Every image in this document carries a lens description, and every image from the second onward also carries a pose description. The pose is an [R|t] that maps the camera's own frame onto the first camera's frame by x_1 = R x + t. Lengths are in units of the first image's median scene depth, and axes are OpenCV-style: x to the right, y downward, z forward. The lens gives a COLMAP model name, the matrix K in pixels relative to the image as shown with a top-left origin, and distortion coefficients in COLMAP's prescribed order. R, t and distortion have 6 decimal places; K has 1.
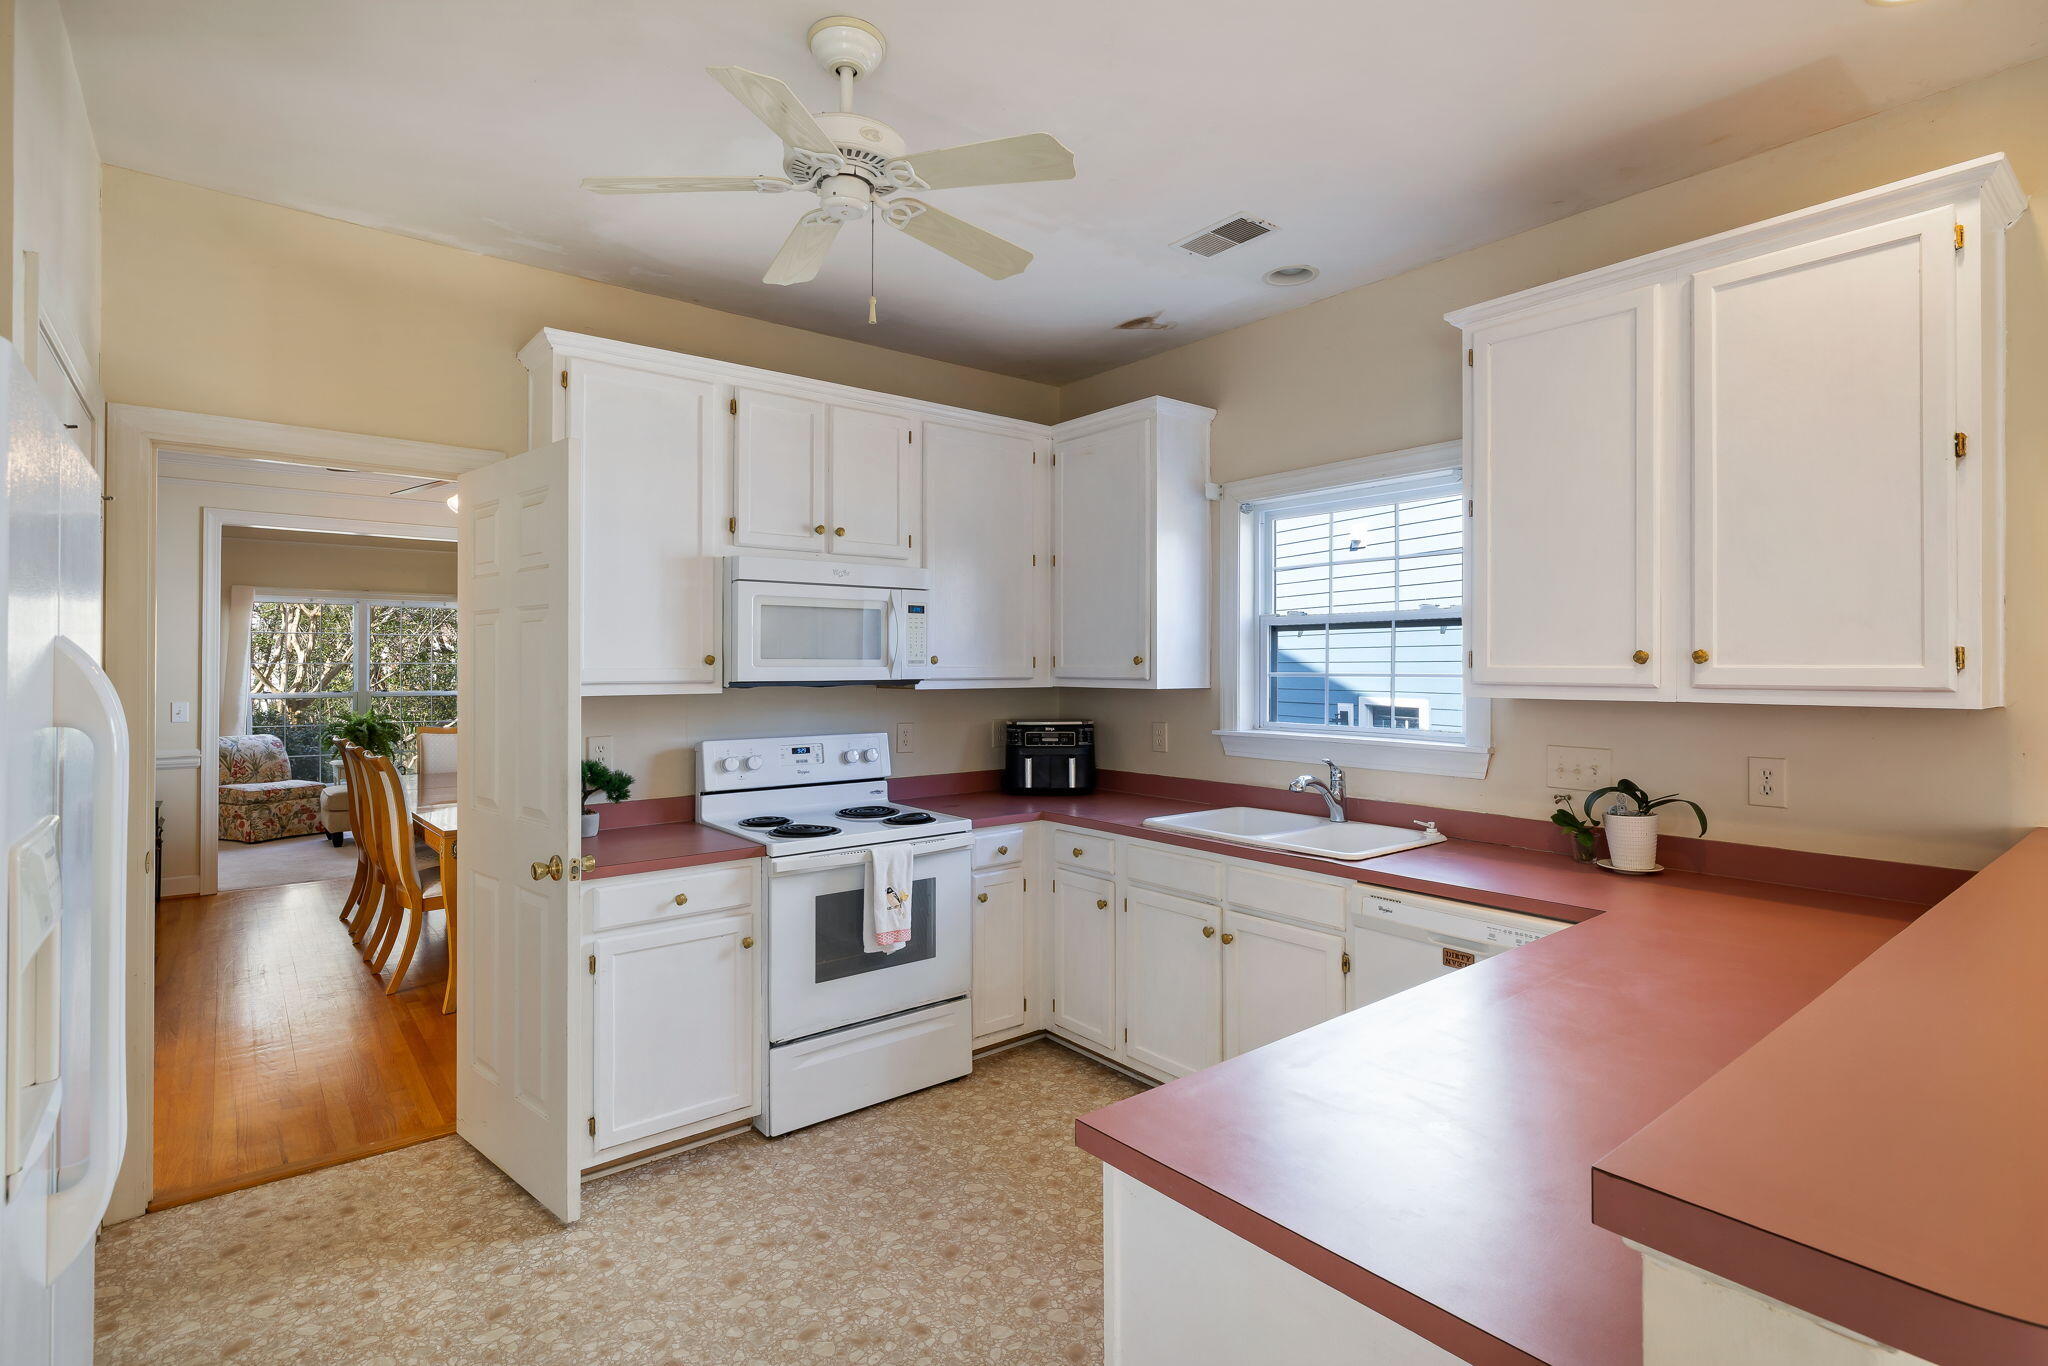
lens RADIAL K [[998.0, 0, 1028.9], [0, 998.0, 652.2], [0, 0, 1]] dist [0.004510, -0.000899]
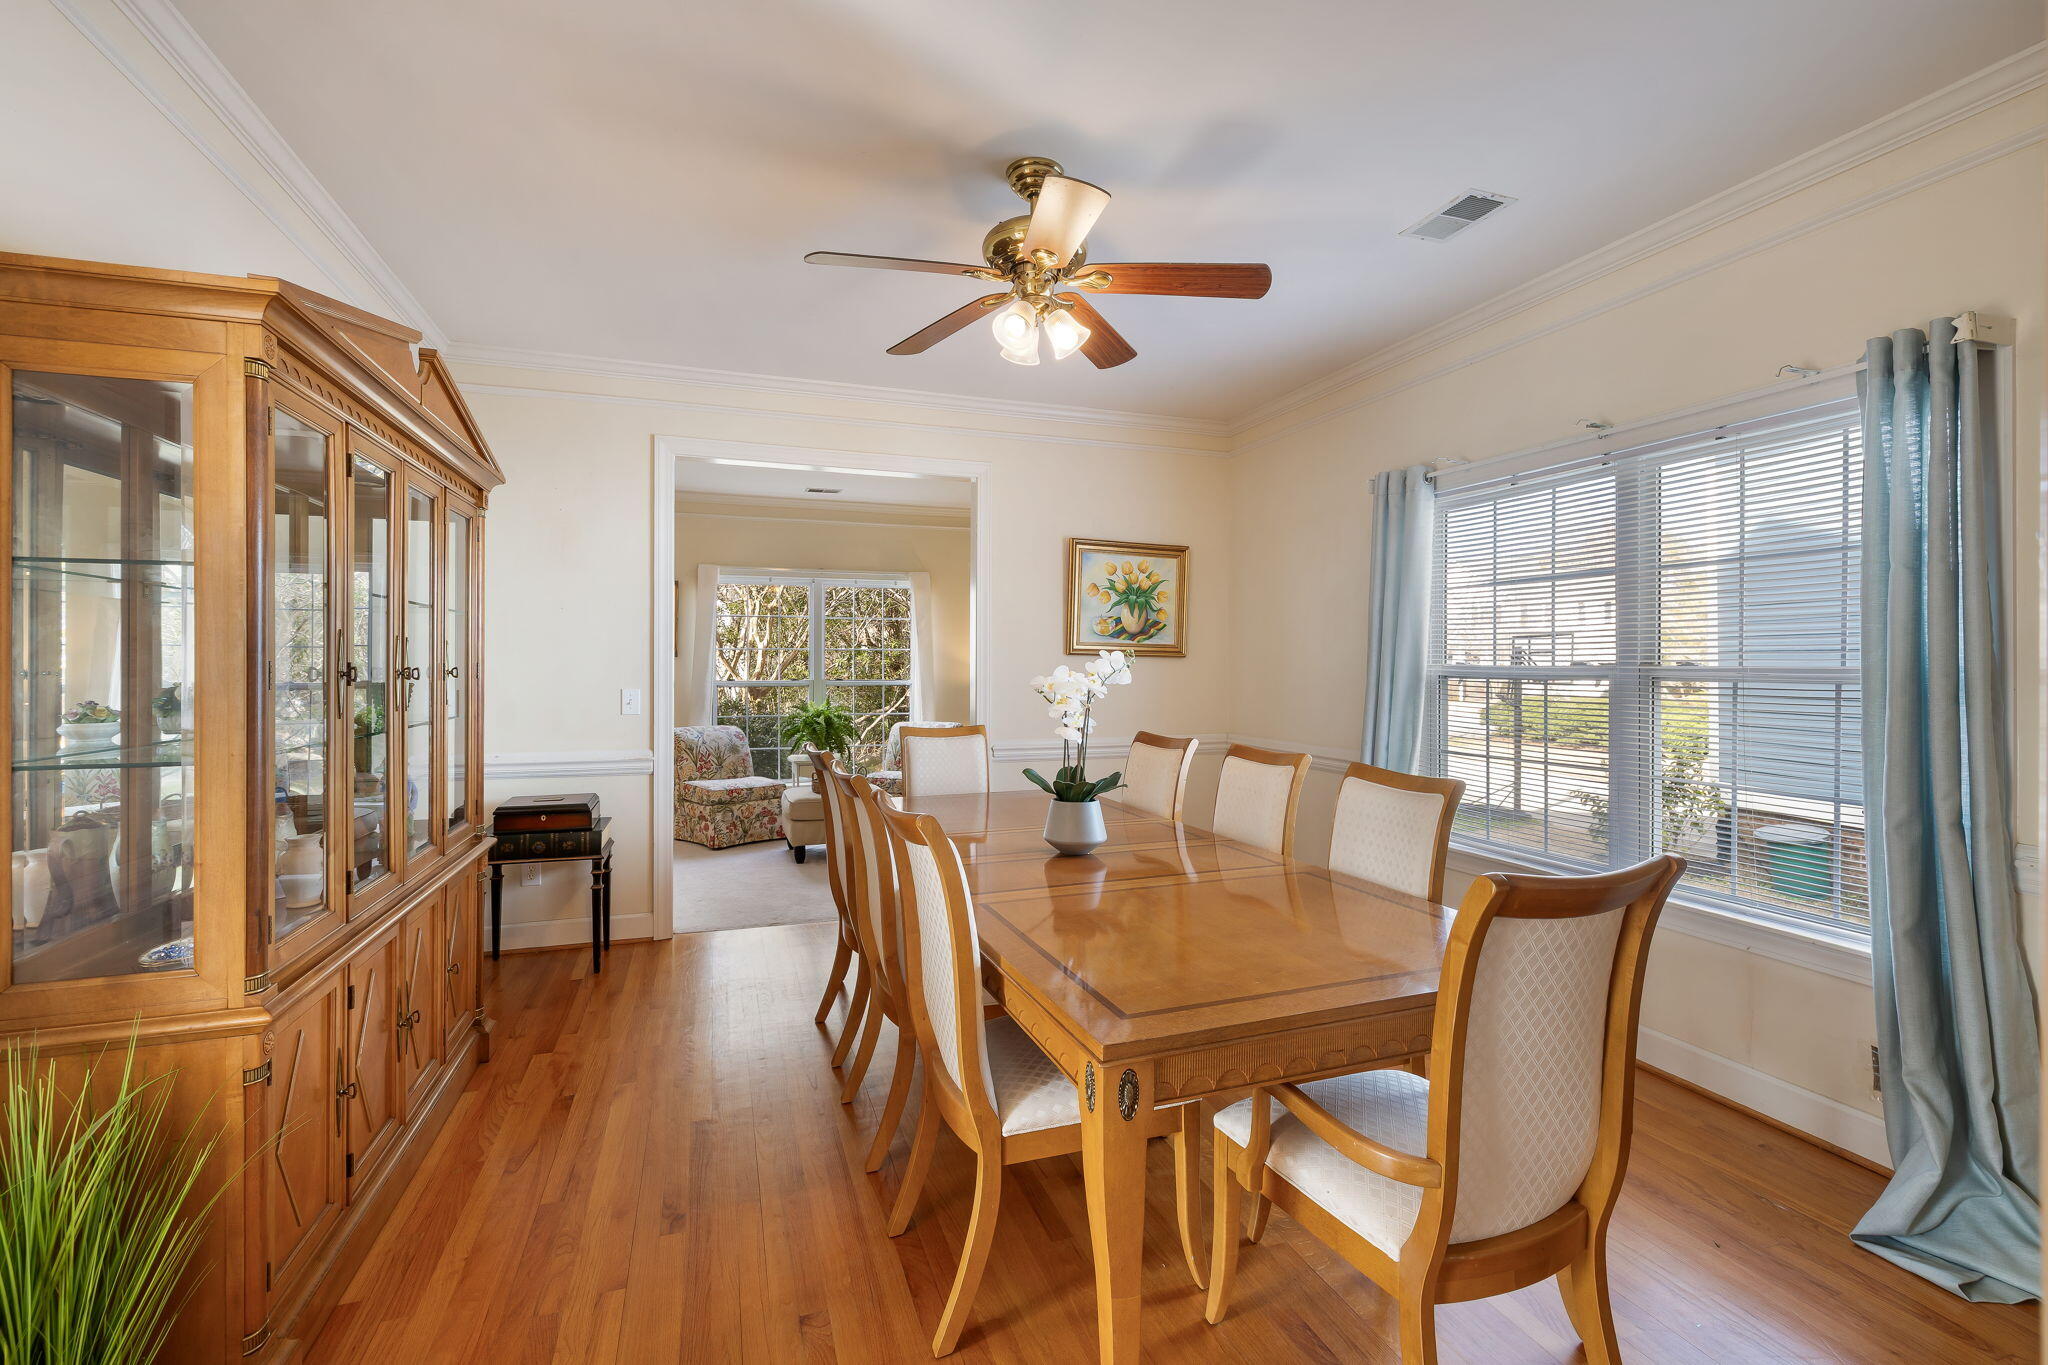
lens RADIAL K [[887.8, 0, 1032.4], [0, 887.8, 665.2], [0, 0, 1]] dist [0.008908, -0.000461]
pose [[0.945727, 0.002626, -0.324952, -0.241499], [0.001746, 0.999912, 0.013160, 0.017396], [0.324957, -0.013013, 0.945639, 0.328644]]
